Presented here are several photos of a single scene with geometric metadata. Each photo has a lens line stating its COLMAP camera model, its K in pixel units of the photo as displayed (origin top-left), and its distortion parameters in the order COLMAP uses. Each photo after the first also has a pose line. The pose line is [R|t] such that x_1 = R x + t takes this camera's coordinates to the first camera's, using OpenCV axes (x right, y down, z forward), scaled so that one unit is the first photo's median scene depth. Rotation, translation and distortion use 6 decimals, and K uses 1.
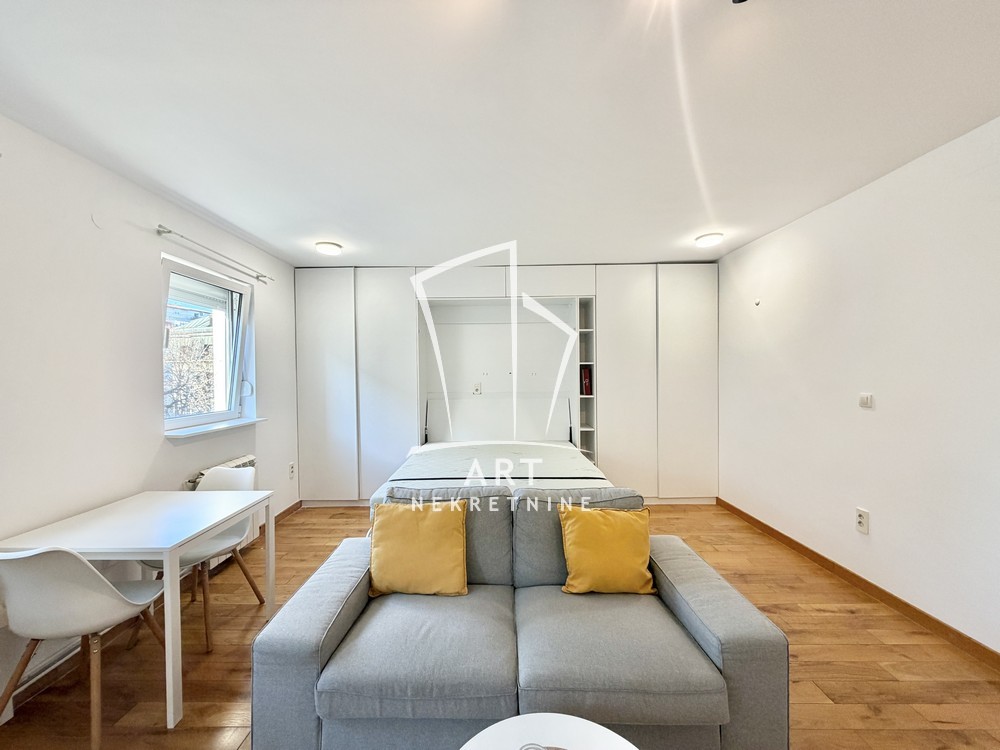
lens RADIAL K [[397.4, 0, 495.9], [0, 397.4, 375.2], [0, 0, 1]] dist [0.000950, -0.000232]
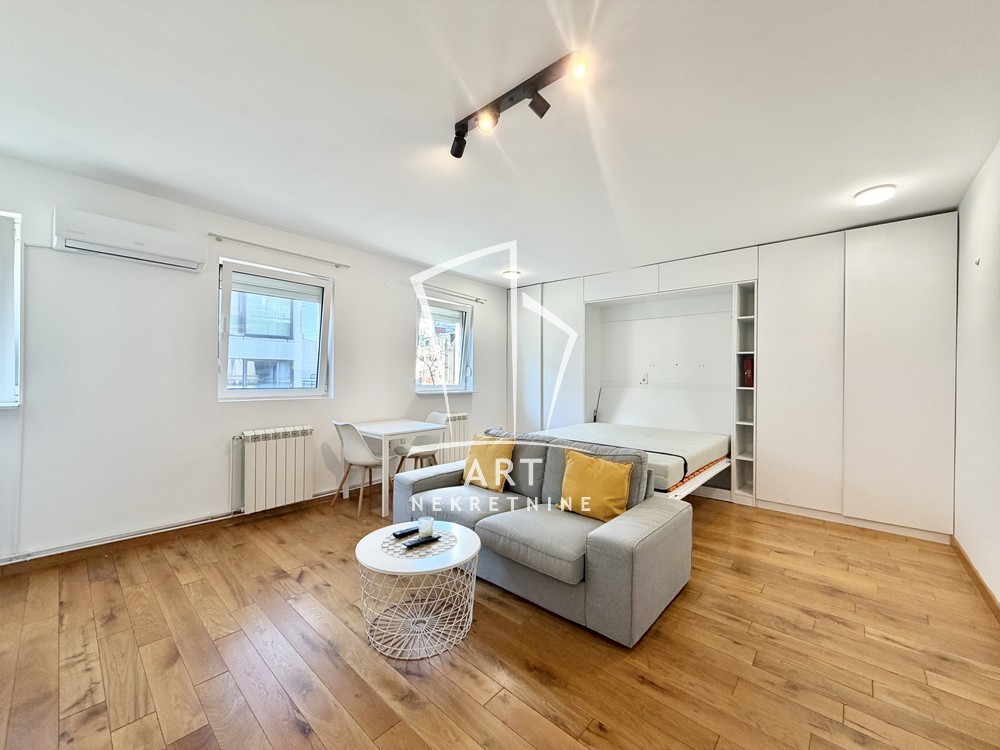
lens RADIAL K [[397.4, 0, 495.9], [0, 397.4, 375.2], [0, 0, 1]] dist [0.000950, -0.000232]
pose [[0.749580, 0.018941, -0.661643, 0.492794], [-0.022074, 0.999750, 0.003612, 0.039217], [0.661546, 0.011898, 0.749810, -0.109706]]
